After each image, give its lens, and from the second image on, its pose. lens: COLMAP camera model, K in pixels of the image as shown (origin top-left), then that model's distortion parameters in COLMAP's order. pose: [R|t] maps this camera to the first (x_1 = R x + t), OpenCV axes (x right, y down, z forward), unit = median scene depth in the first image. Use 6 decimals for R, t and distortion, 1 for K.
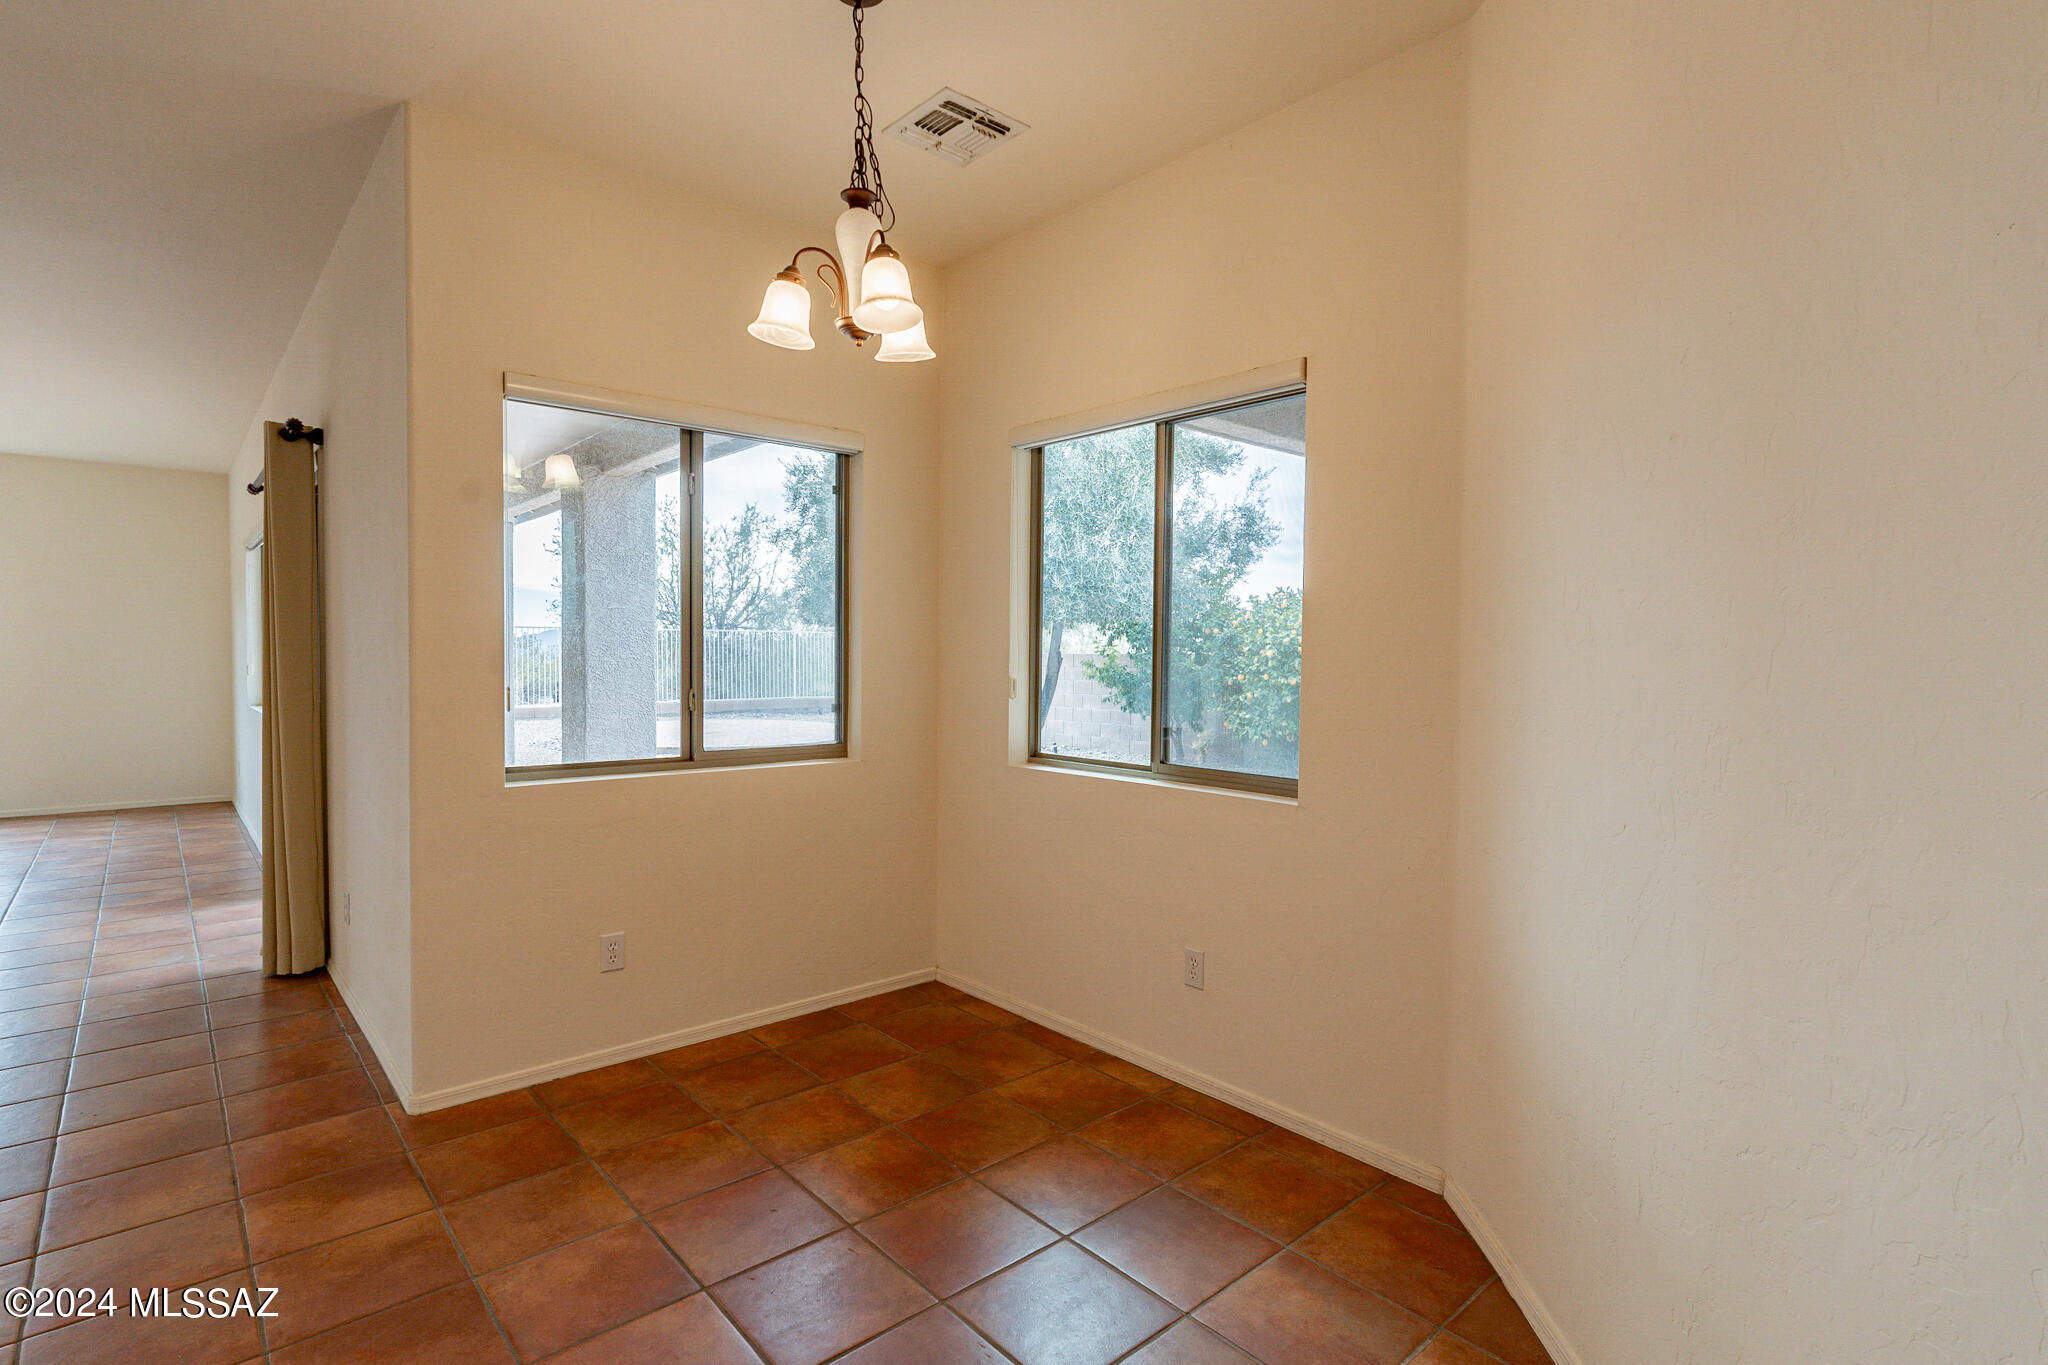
lens RADIAL K [[1006.7, 0, 1024.0], [0, 1006.7, 682.5], [0, 0, 1]] dist [-0.000043, 0.000178]
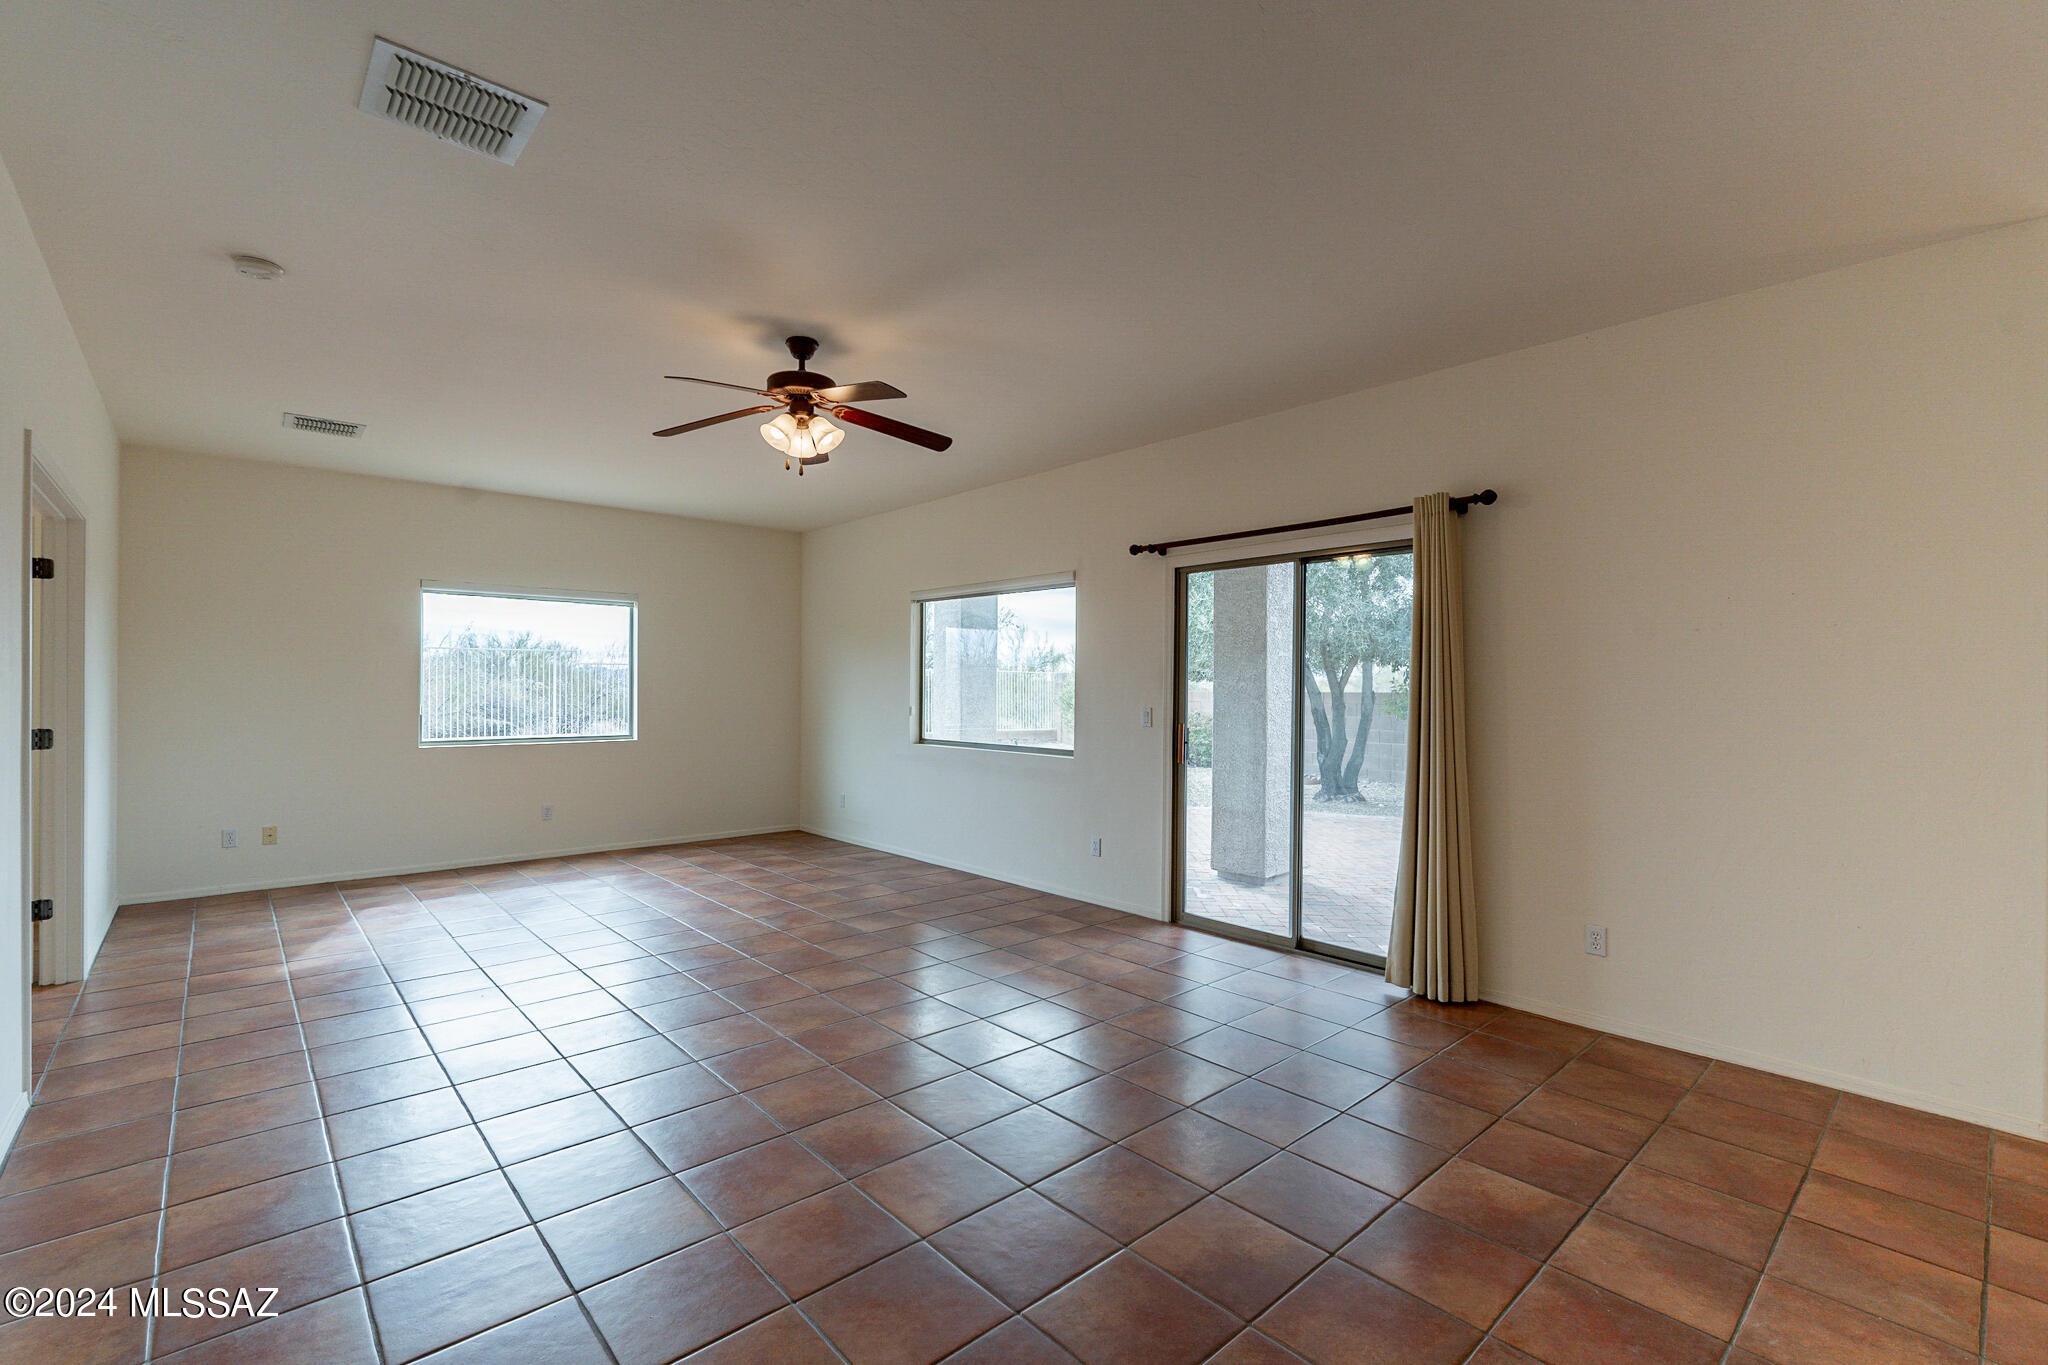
lens RADIAL K [[898.4, 0, 1028.0], [0, 898.4, 695.2], [0, 0, 1]] dist [0.000859, 0.000130]
pose [[0.999891, 0.001309, 0.014708, -1.642995], [-0.000977, 0.999745, -0.022551, -0.021759], [-0.014733, 0.022535, 0.999637, 0.048303]]
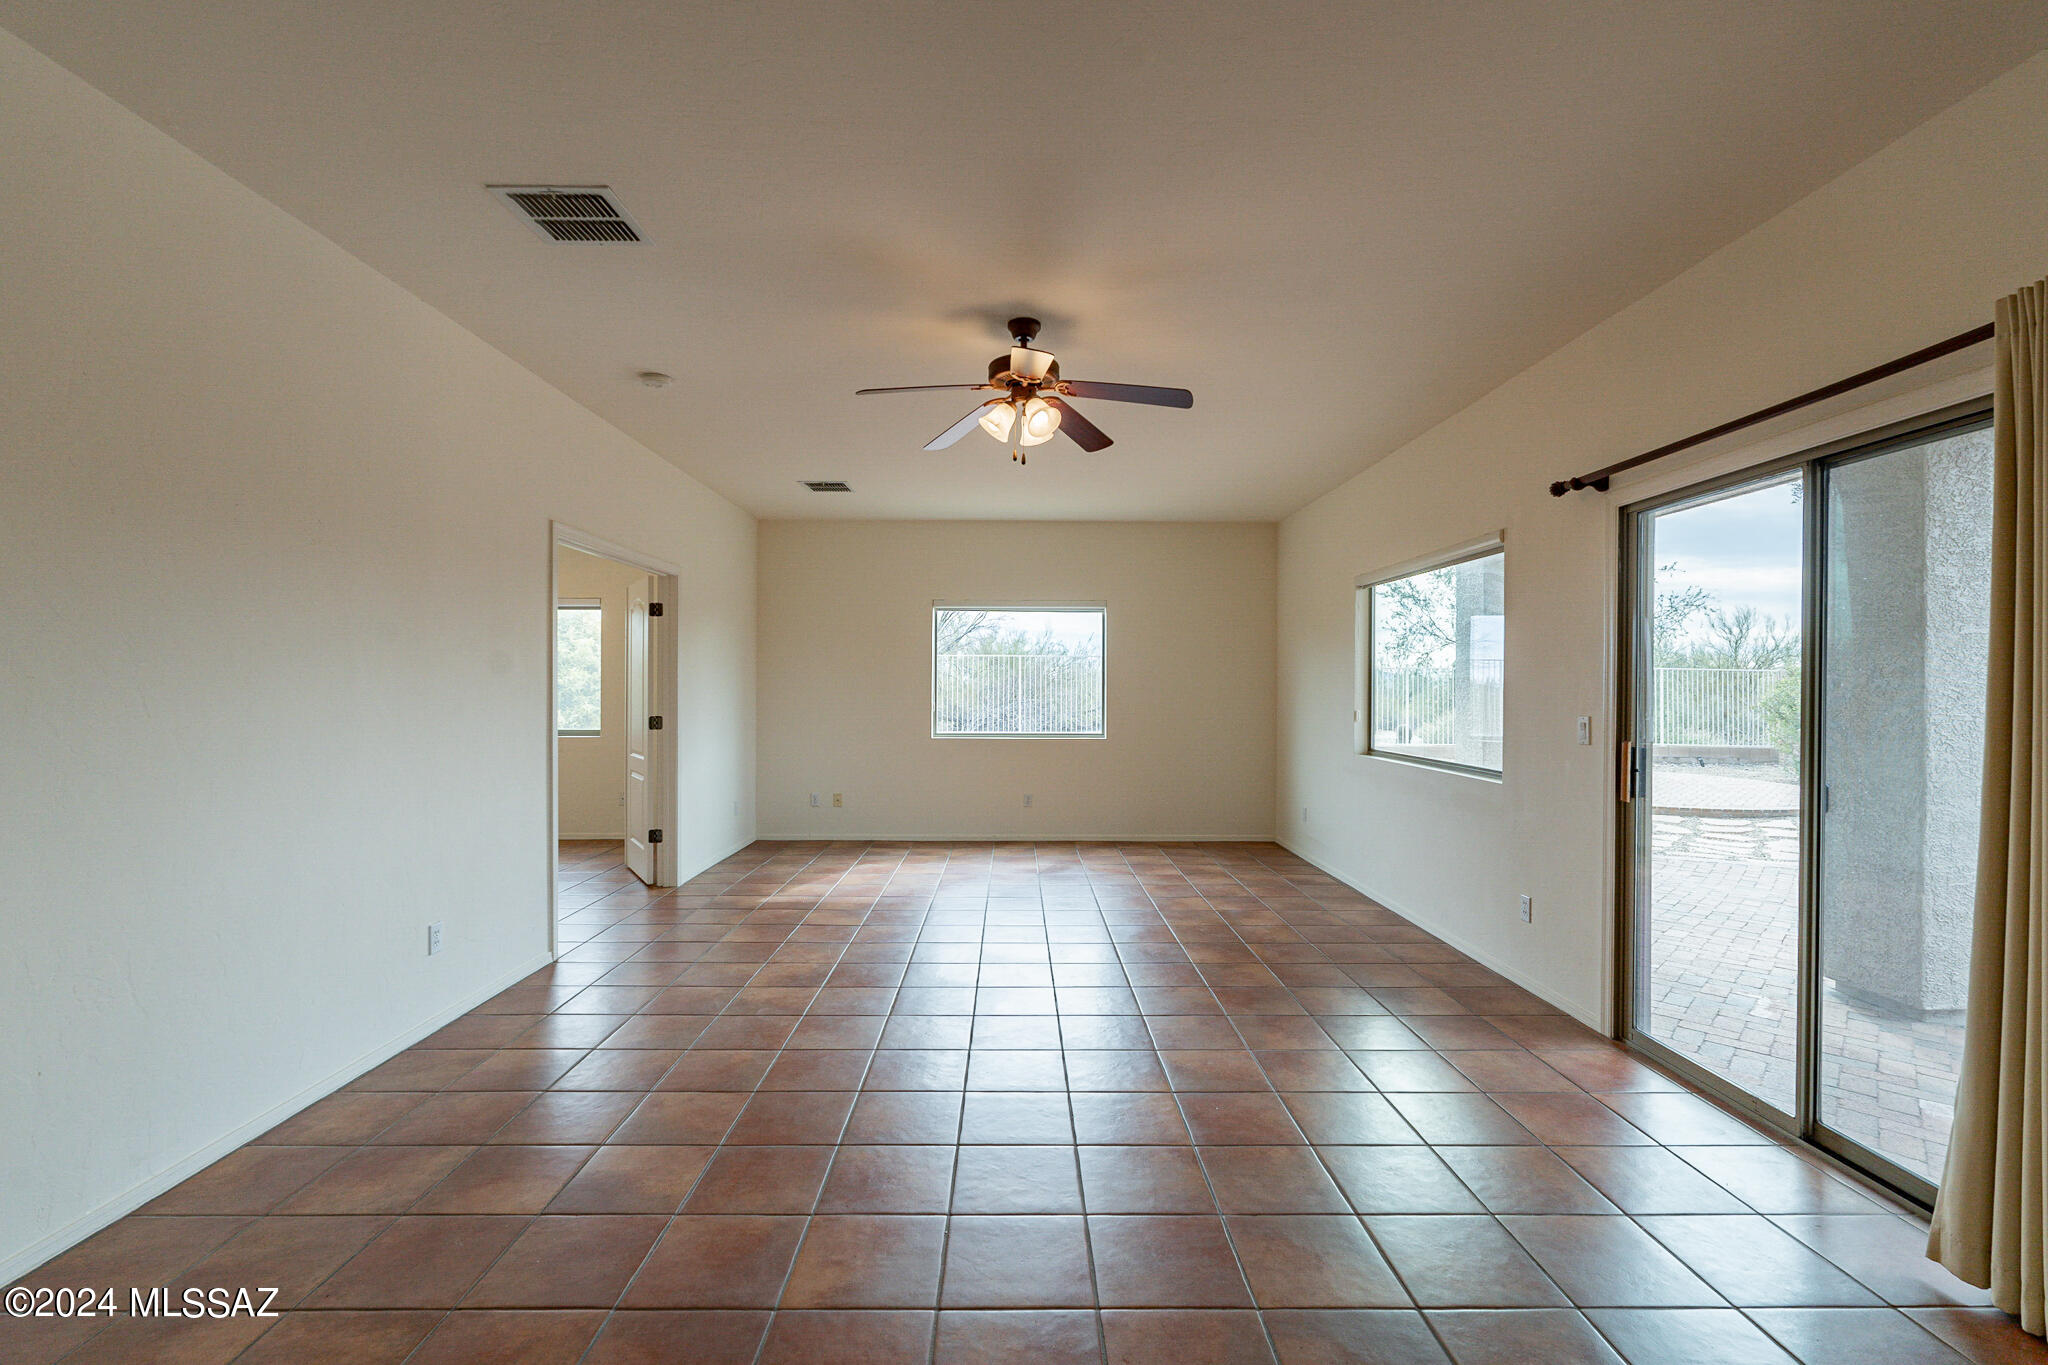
lens RADIAL K [[896.4, 0, 1018.9], [0, 896.4, 691.0], [0, 0, 1]] dist [-0.002024, 0.000241]
pose [[0.756975, 0.002381, -0.653440, -1.154718], [-0.021475, 0.999544, -0.021236, -0.030468], [0.653091, 0.030107, 0.756681, 0.412814]]
